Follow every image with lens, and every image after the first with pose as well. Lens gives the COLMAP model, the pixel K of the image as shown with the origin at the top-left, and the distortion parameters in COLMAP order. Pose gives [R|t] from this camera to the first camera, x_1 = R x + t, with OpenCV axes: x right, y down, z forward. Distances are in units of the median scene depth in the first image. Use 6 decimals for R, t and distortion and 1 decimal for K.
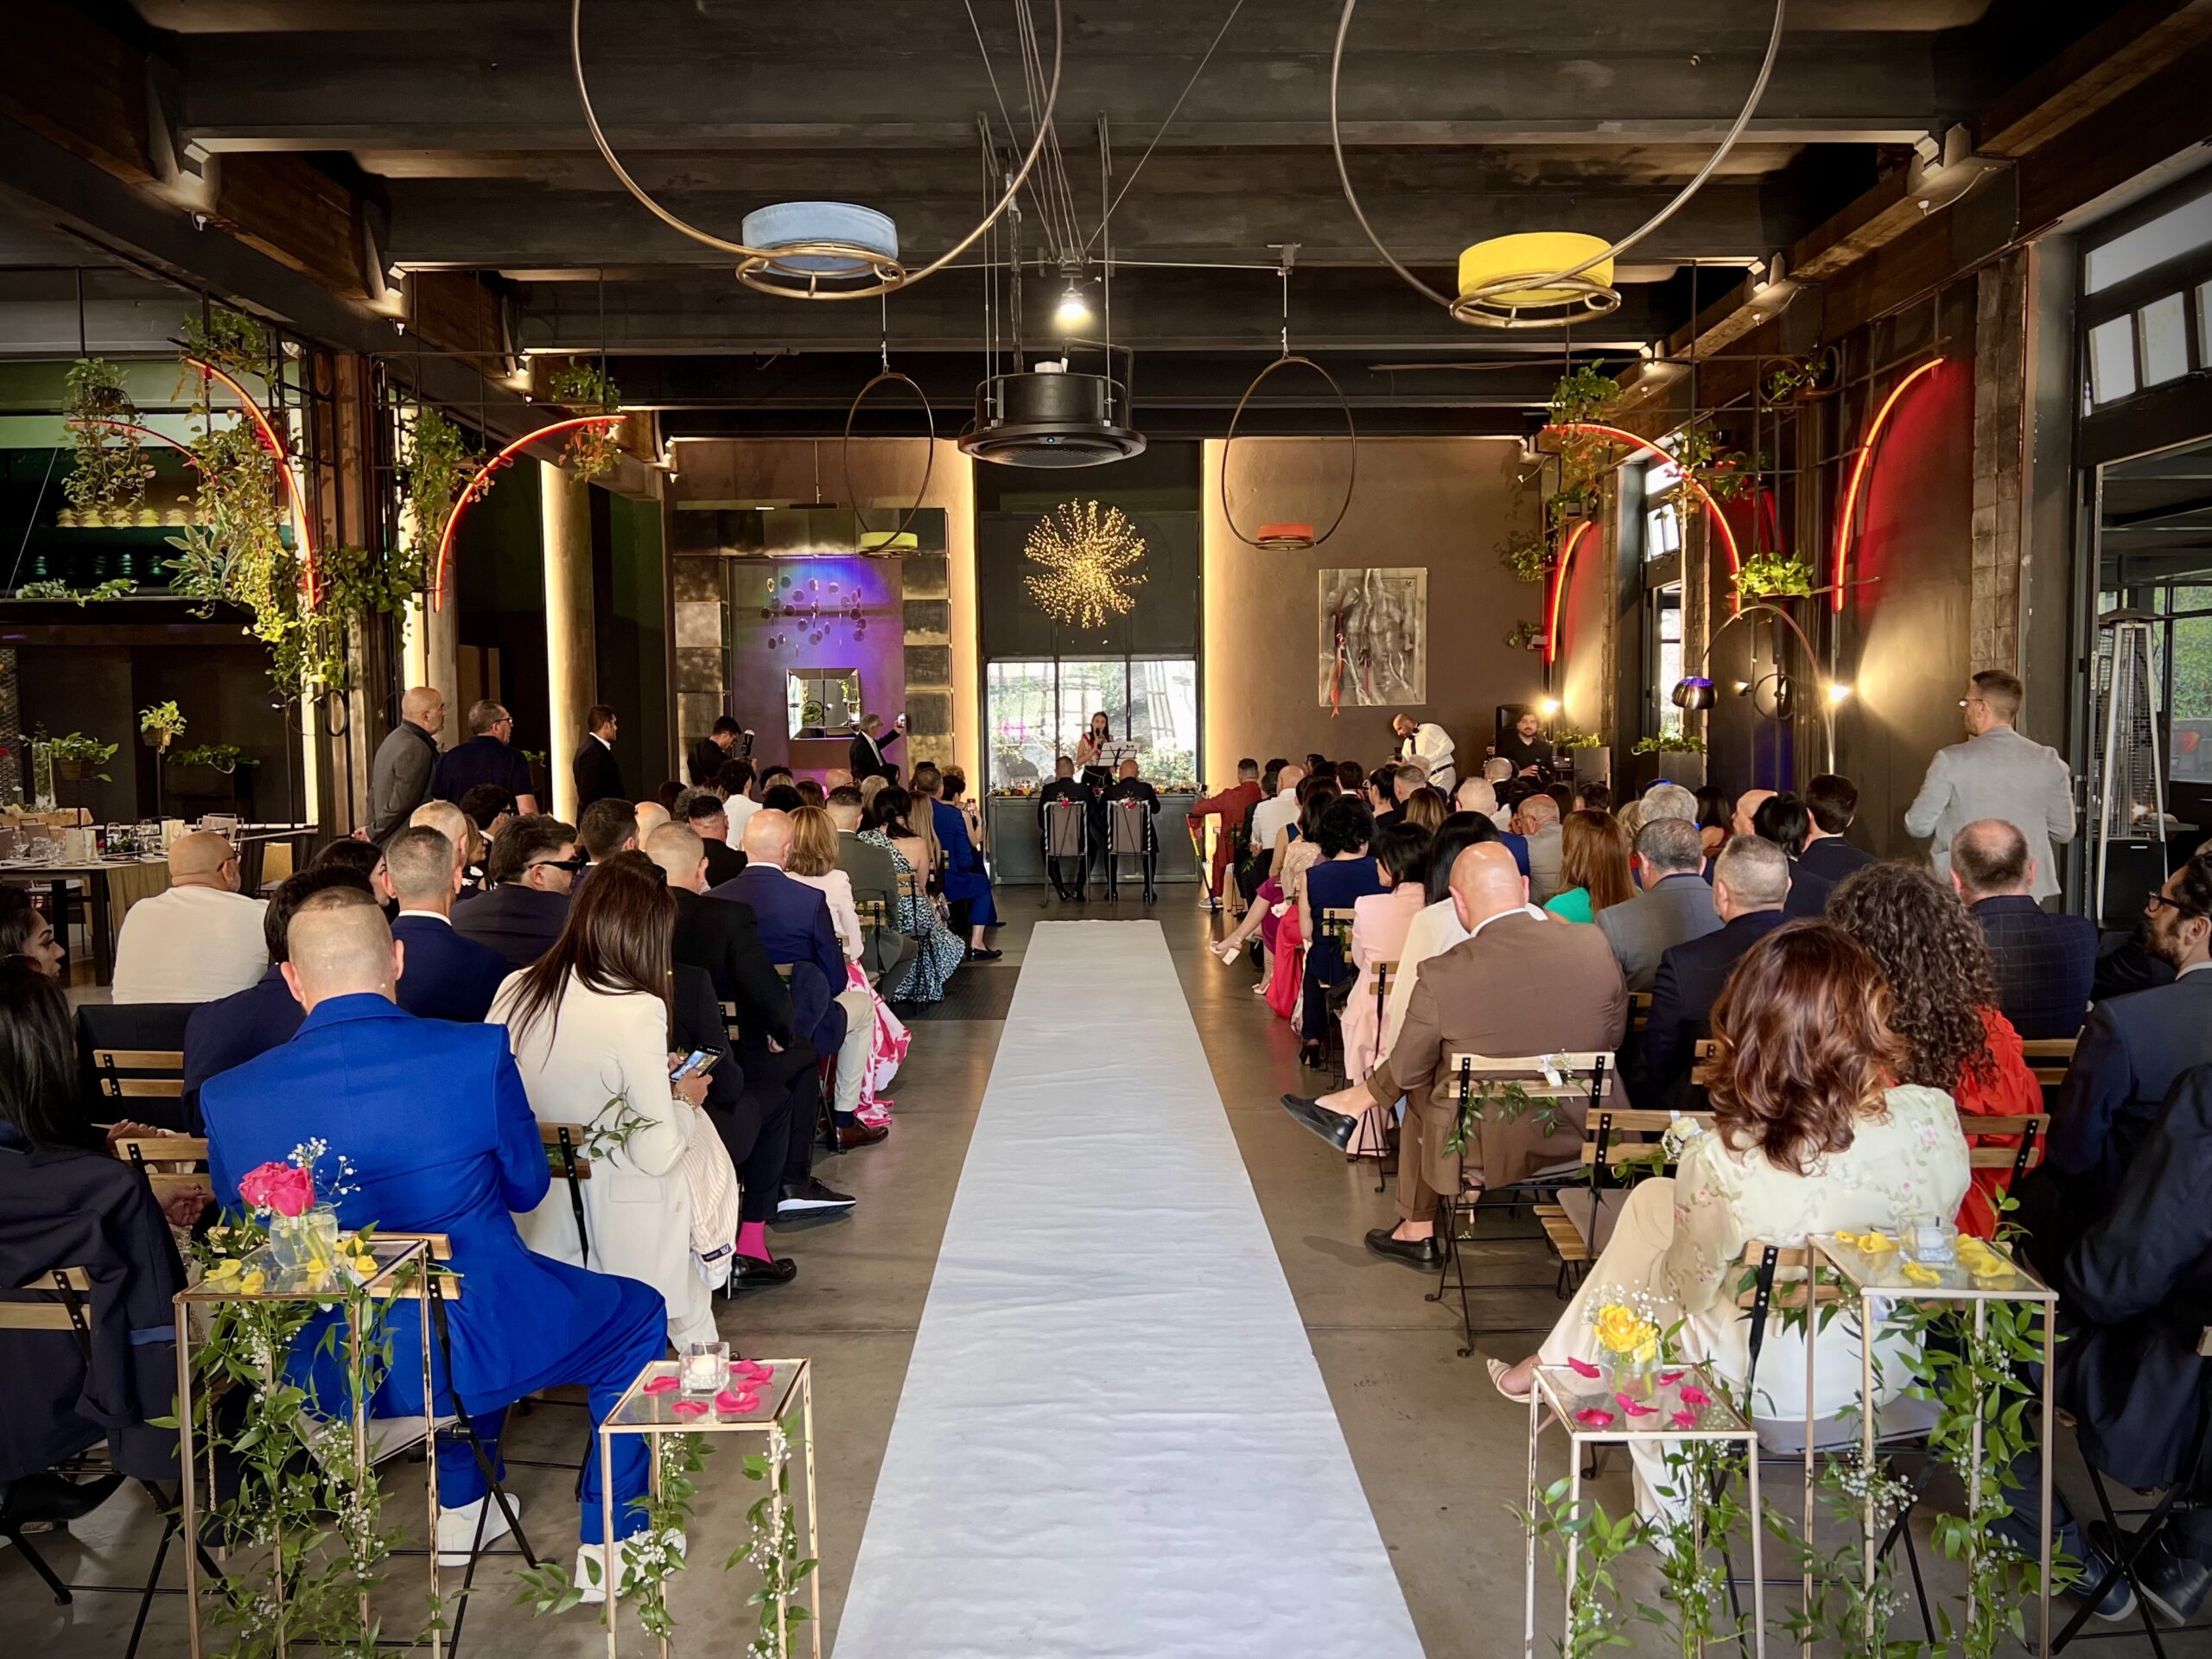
lens RADIAL K [[1705.2, 0, 1157.3], [0, 1705.2, 869.7], [0, 0, 1]] dist [0.085390, -0.117877]
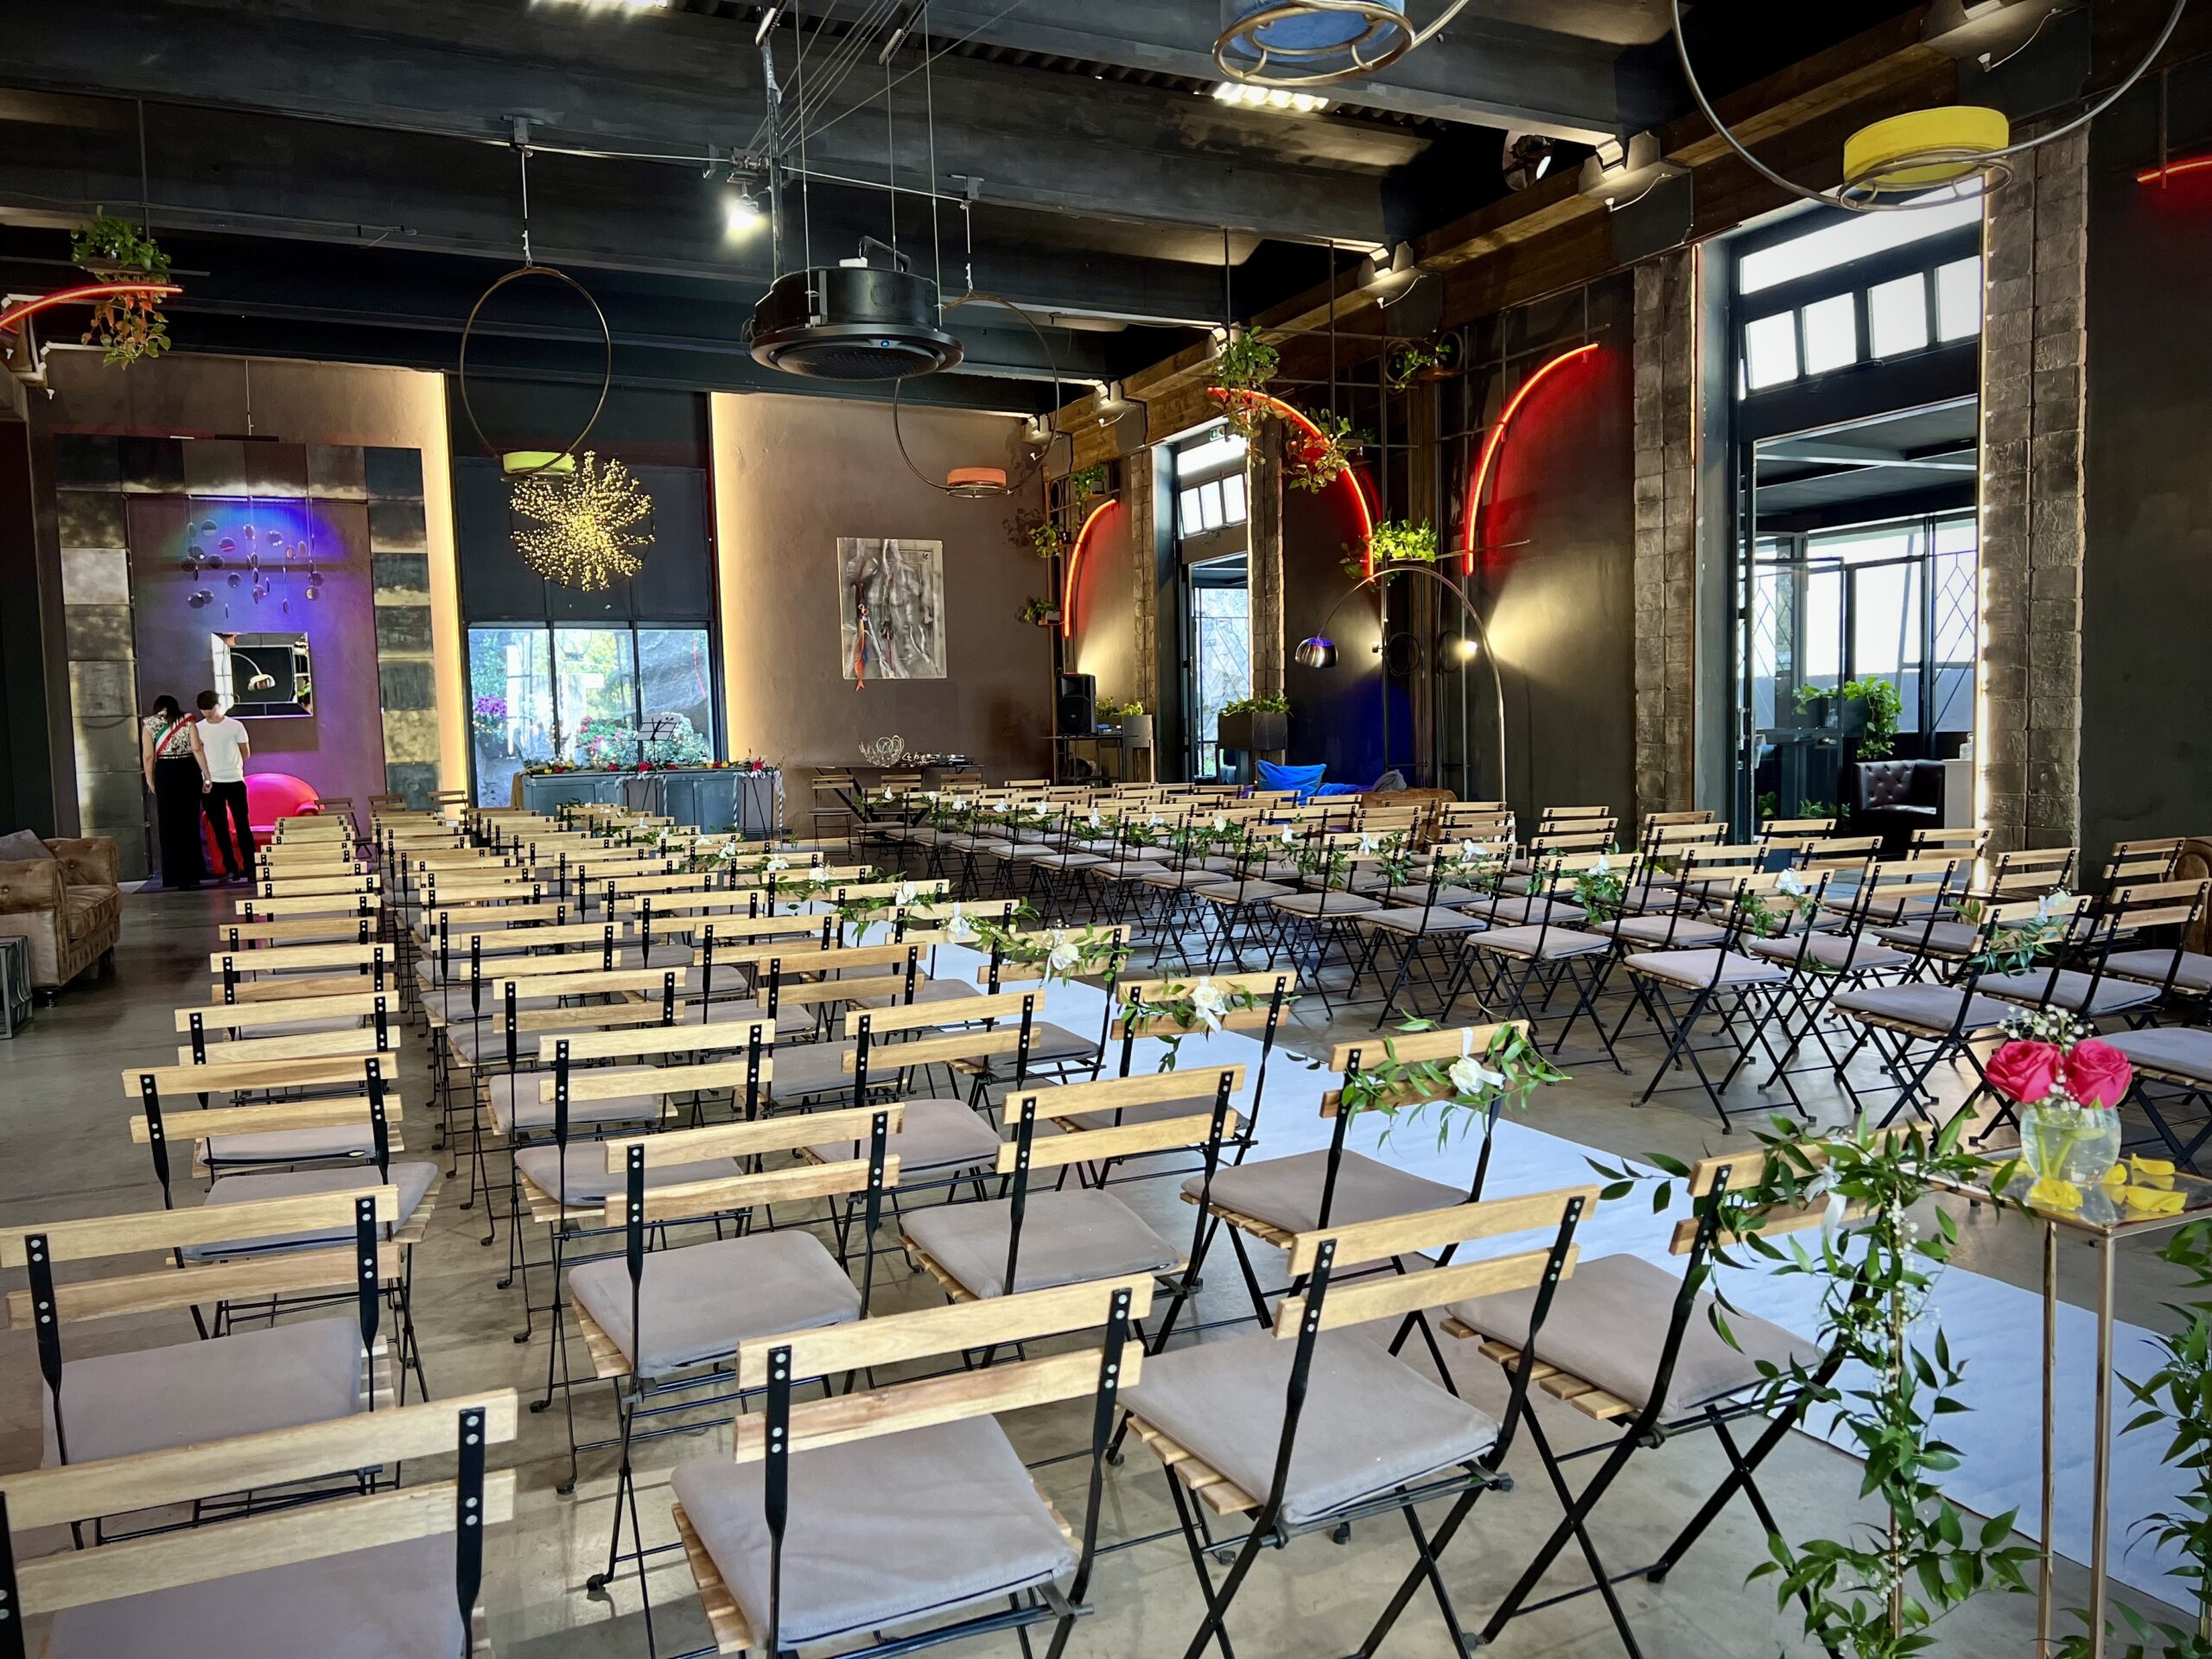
lens RADIAL K [[1677.4, 0, 1157.3], [0, 1677.4, 869.8], [0, 0, 1]] dist [0.093887, -0.143975]
pose [[0.906134, -0.048424, 0.420209, -0.249215], [0.049248, 0.998747, 0.008897, 0.020253], [-0.420113, 0.012632, 0.907384, 0.102069]]
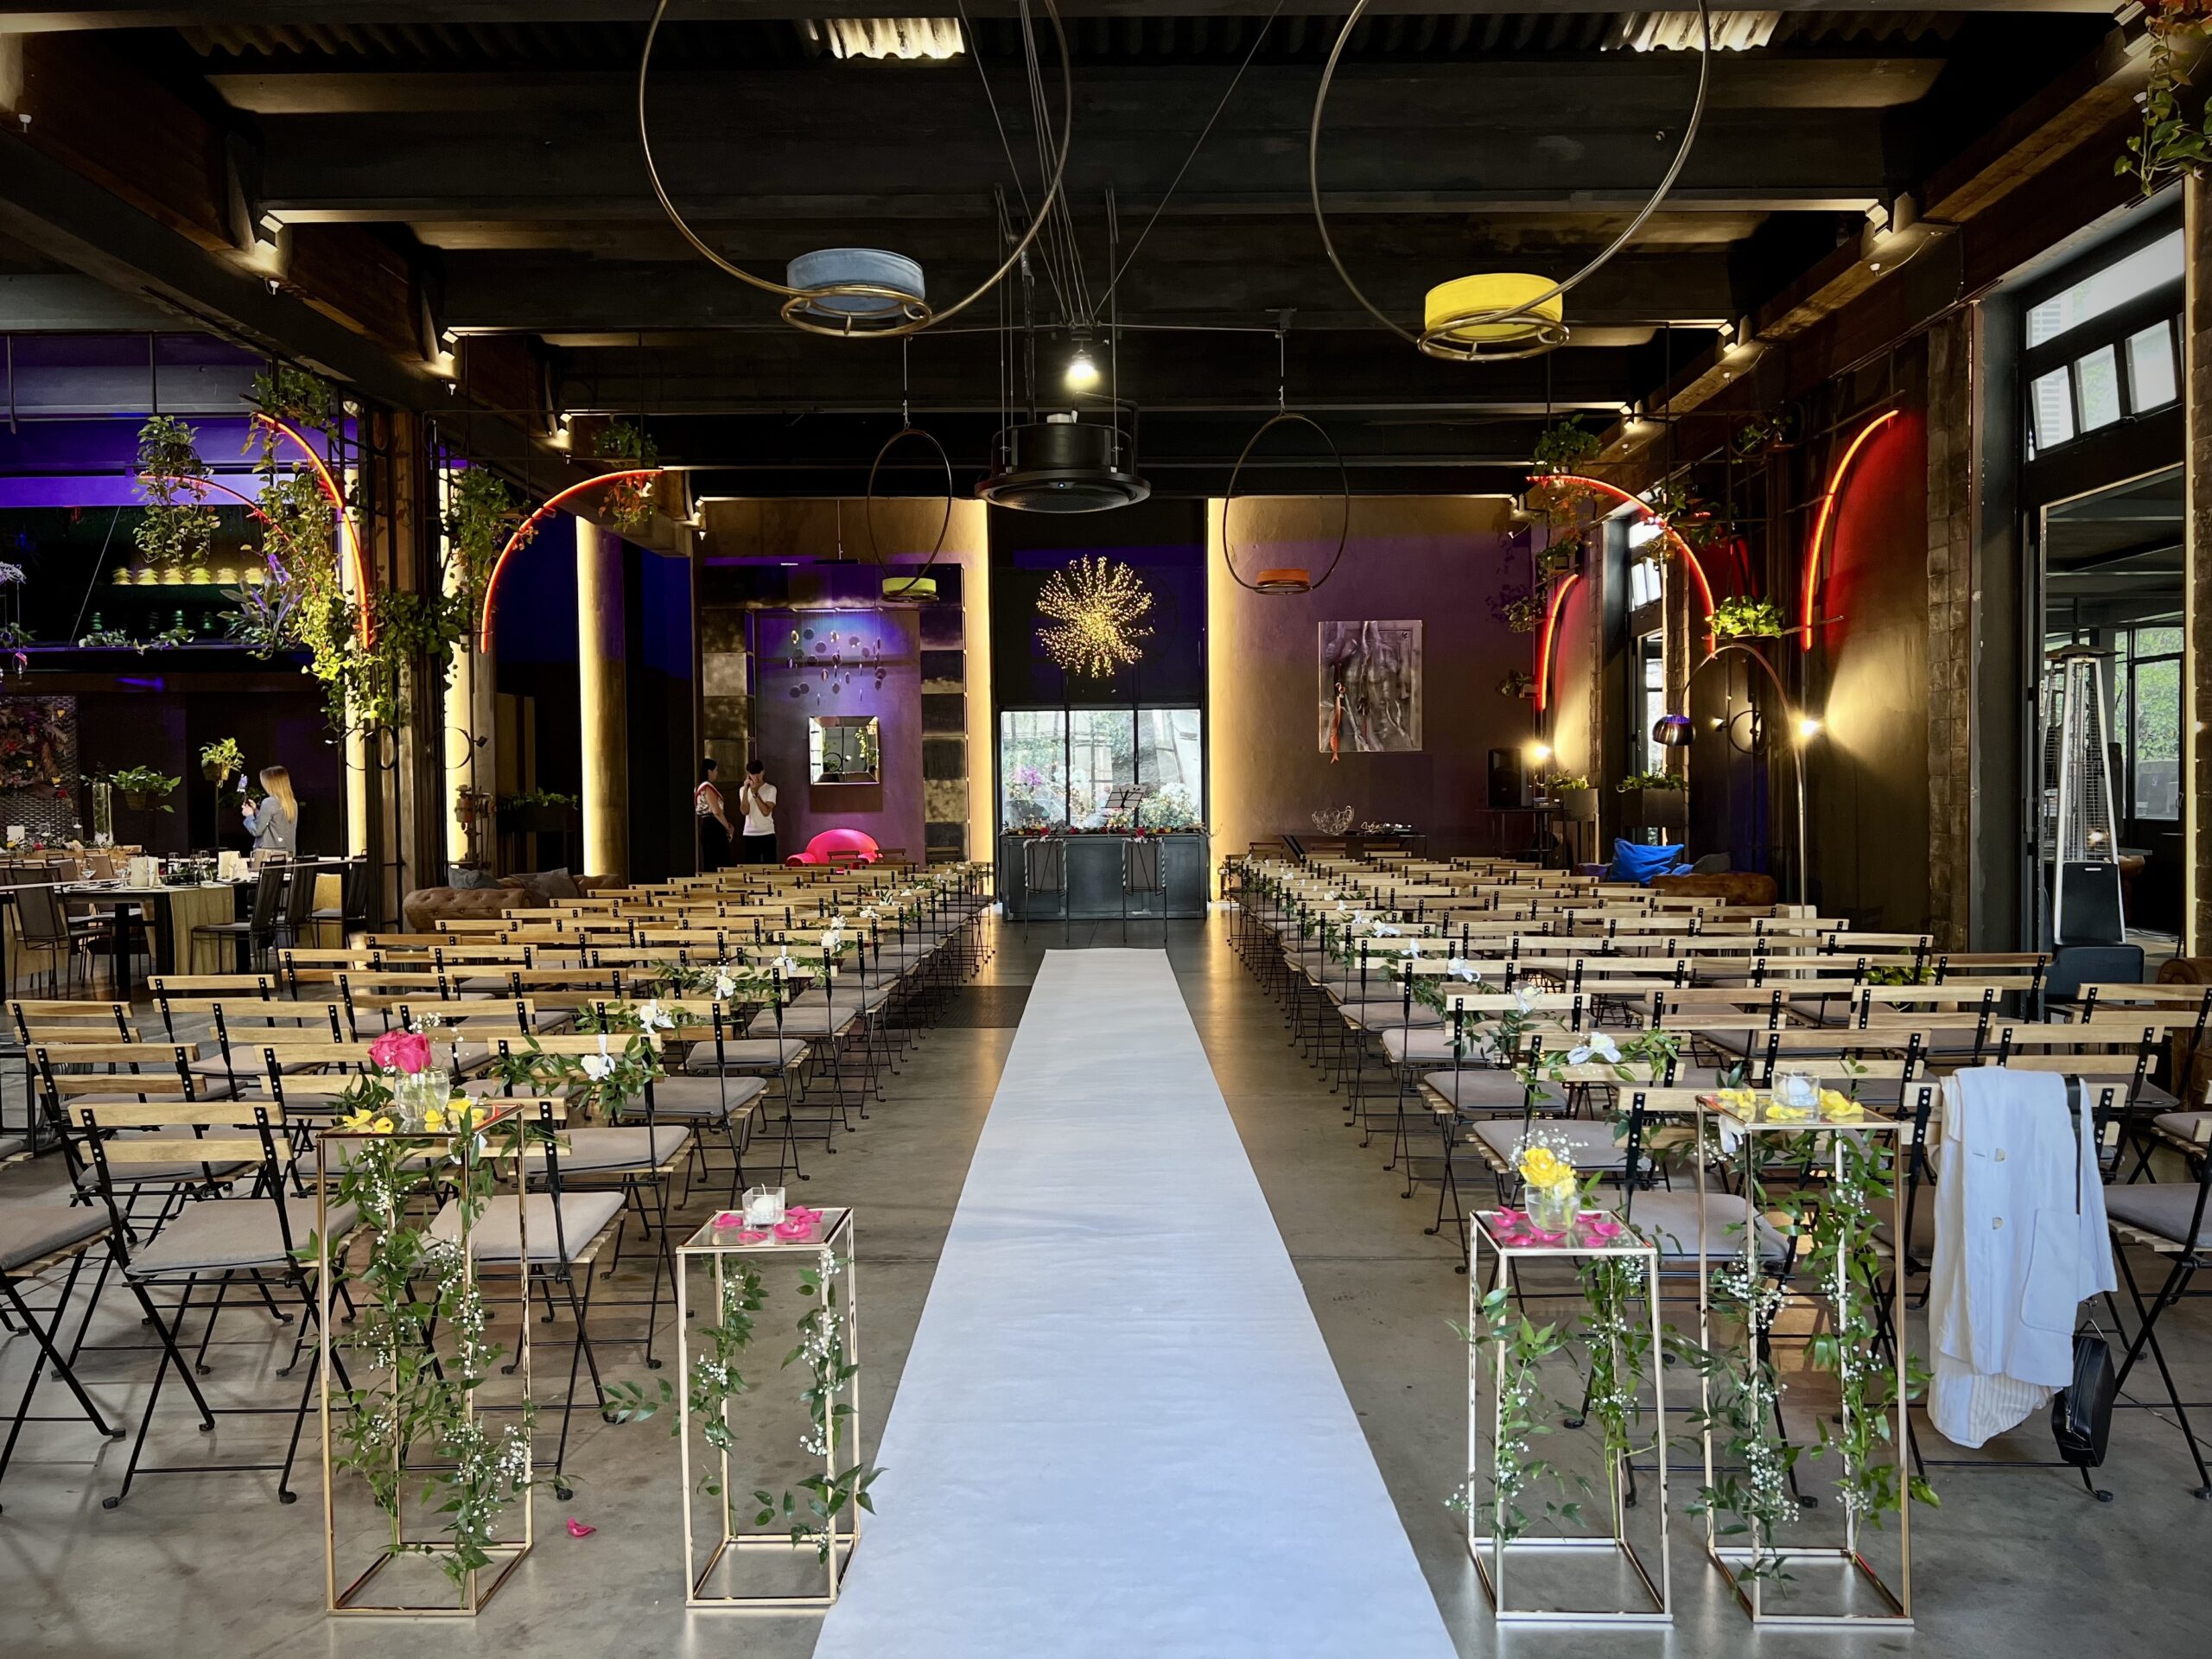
lens RADIAL K [[1677.4, 0, 1157.3], [0, 1677.4, 869.8], [0, 0, 1]] dist [0.093887, -0.143975]
pose [[0.999985, -0.000693, -0.005438, 0.002620], [0.000492, 0.999318, -0.036911, 0.022514], [0.005459, 0.036908, 0.999304, -0.034804]]
